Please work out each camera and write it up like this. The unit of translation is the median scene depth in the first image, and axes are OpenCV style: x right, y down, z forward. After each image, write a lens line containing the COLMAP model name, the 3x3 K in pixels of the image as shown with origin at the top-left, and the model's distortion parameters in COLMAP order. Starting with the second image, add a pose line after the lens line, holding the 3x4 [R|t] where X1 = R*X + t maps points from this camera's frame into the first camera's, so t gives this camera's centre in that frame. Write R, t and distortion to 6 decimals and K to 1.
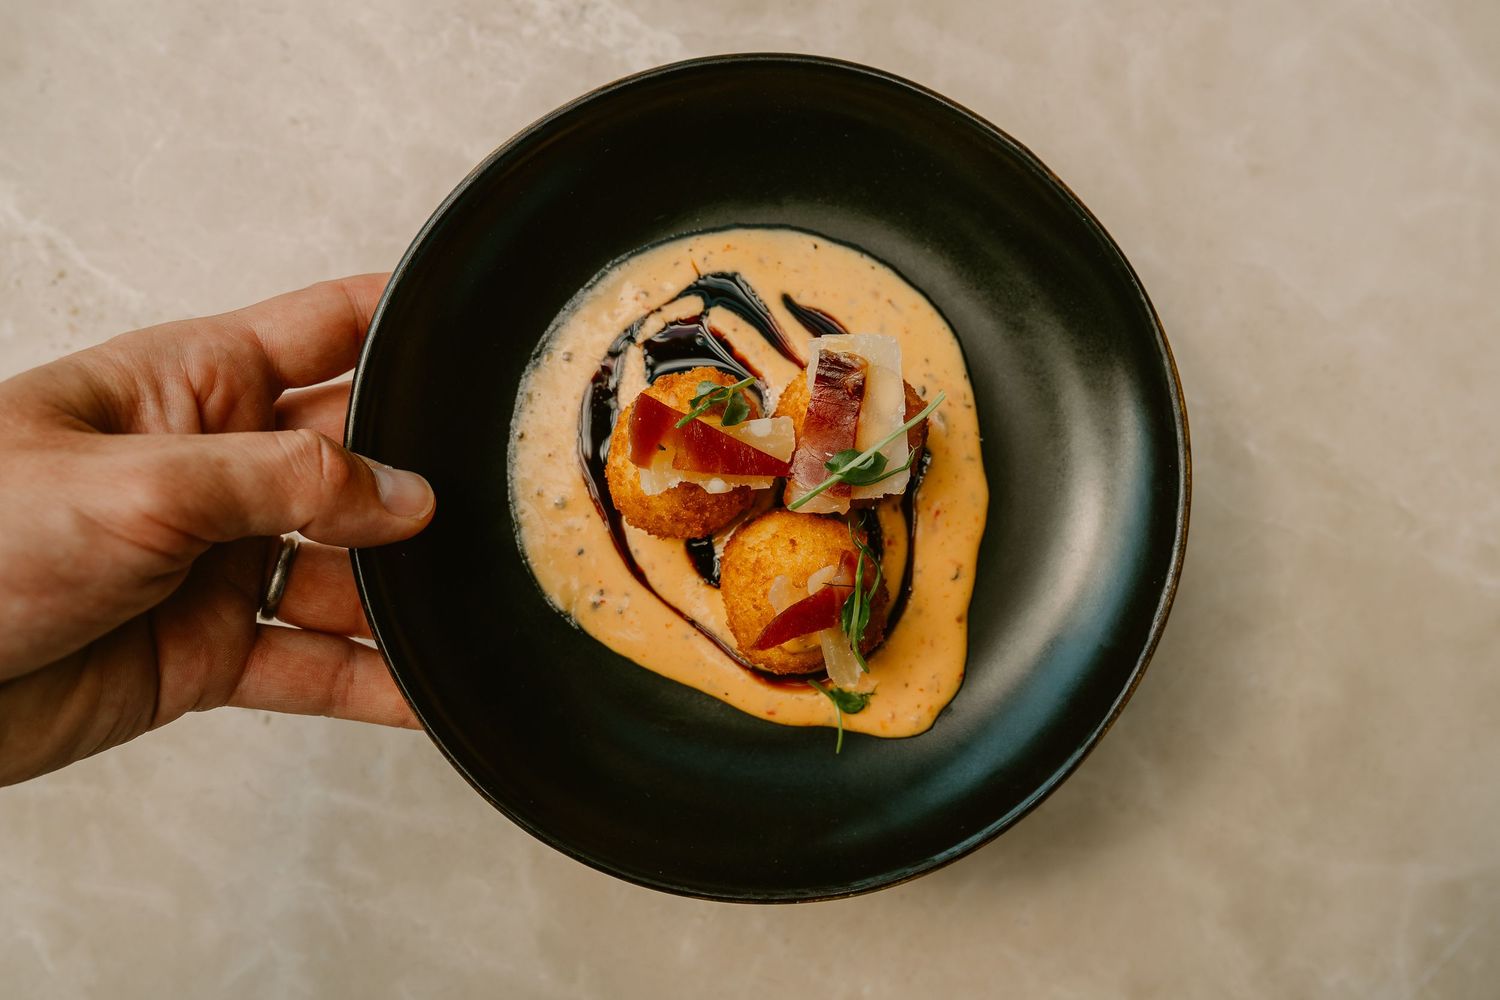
lens RADIAL K [[1360.5, 0, 750.0], [0, 1360.5, 500.0], [0, 0, 1]] dist [-0.055409, -0.001233]
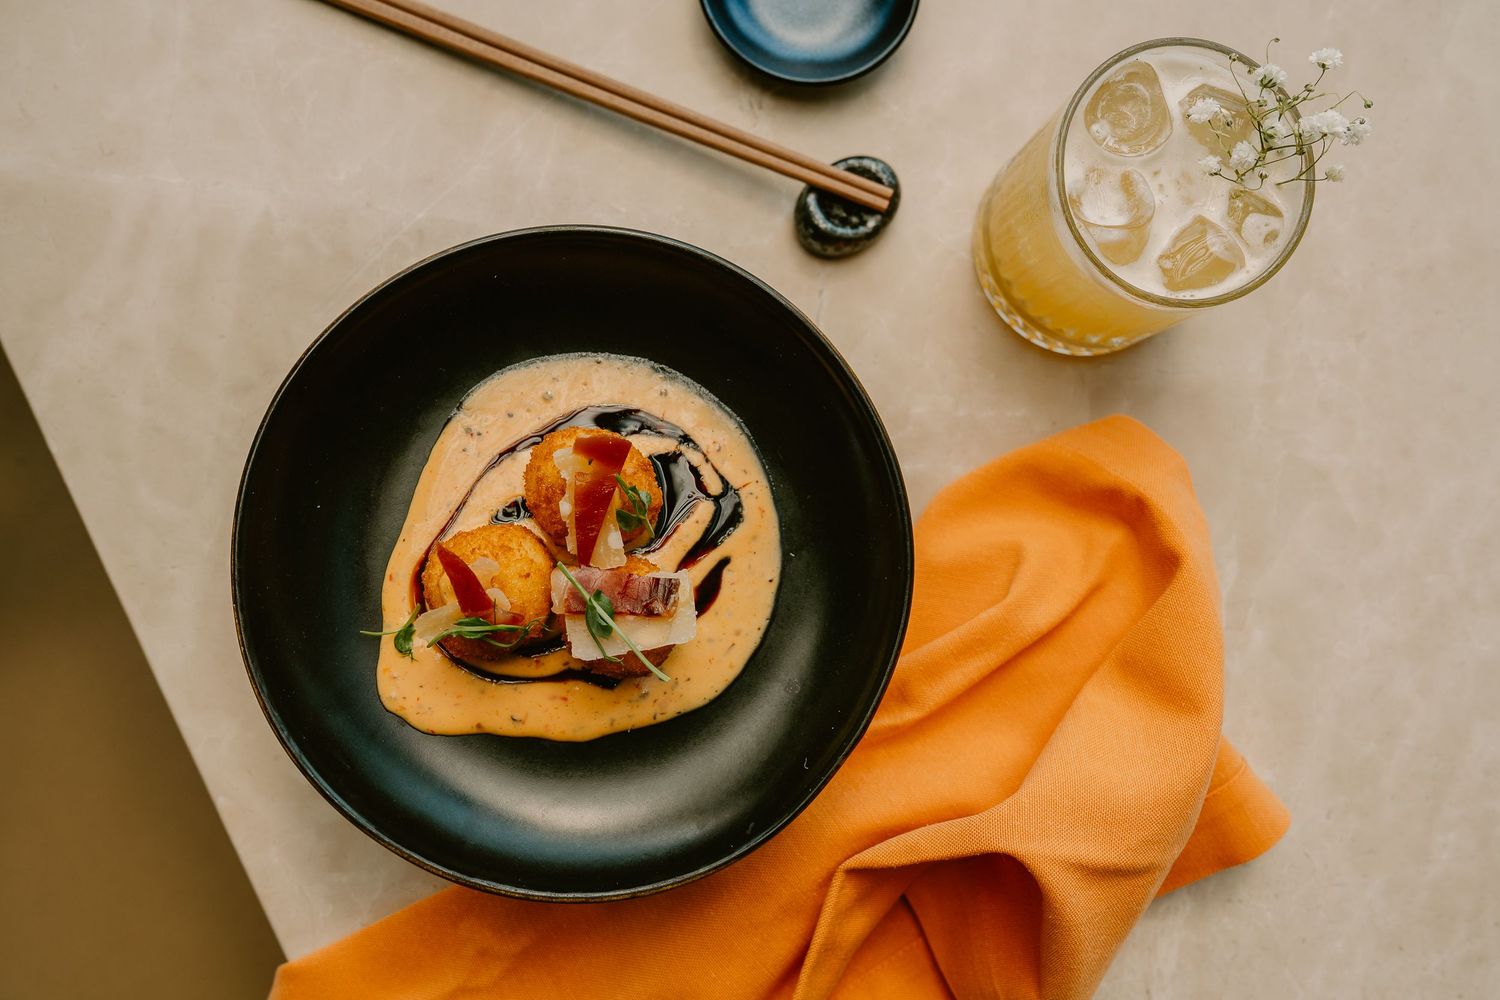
lens RADIAL K [[1364.7, 0, 750.0], [0, 1364.7, 500.0], [0, 0, 1]] dist [-0.005284, 0.000587]
pose [[0.097310, 0.987716, -0.122258, 0.133553], [-0.992278, 0.086792, -0.088608, -0.065576], [-0.076908, 0.129936, 0.988535, -0.268382]]
